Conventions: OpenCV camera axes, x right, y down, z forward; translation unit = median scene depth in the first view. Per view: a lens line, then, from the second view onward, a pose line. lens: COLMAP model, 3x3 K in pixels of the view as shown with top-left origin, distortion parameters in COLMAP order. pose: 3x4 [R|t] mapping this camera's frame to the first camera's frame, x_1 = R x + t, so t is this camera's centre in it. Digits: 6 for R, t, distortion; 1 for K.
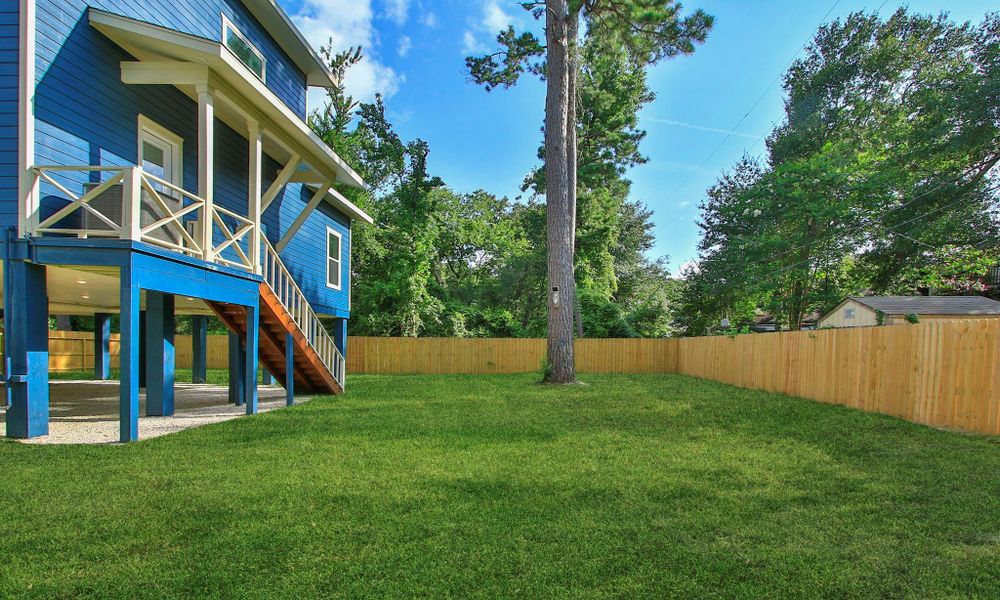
lens RADIAL K [[553.5, 0, 499.6], [0, 553.5, 346.1], [0, 0, 1]] dist [-0.002179, 0.000579]
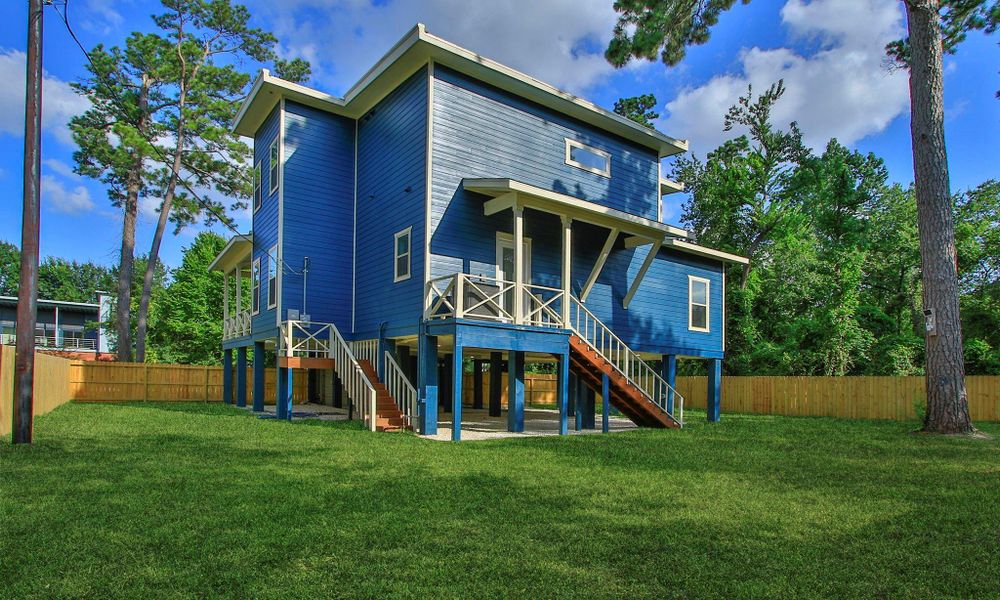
lens RADIAL K [[553.5, 0, 499.6], [0, 553.5, 346.1], [0, 0, 1]] dist [-0.002179, 0.000579]
pose [[0.632423, -0.052725, -0.772826, 0.356830], [-0.005325, 0.997361, -0.072401, 0.005061], [0.774605, 0.049904, 0.630474, 0.039174]]
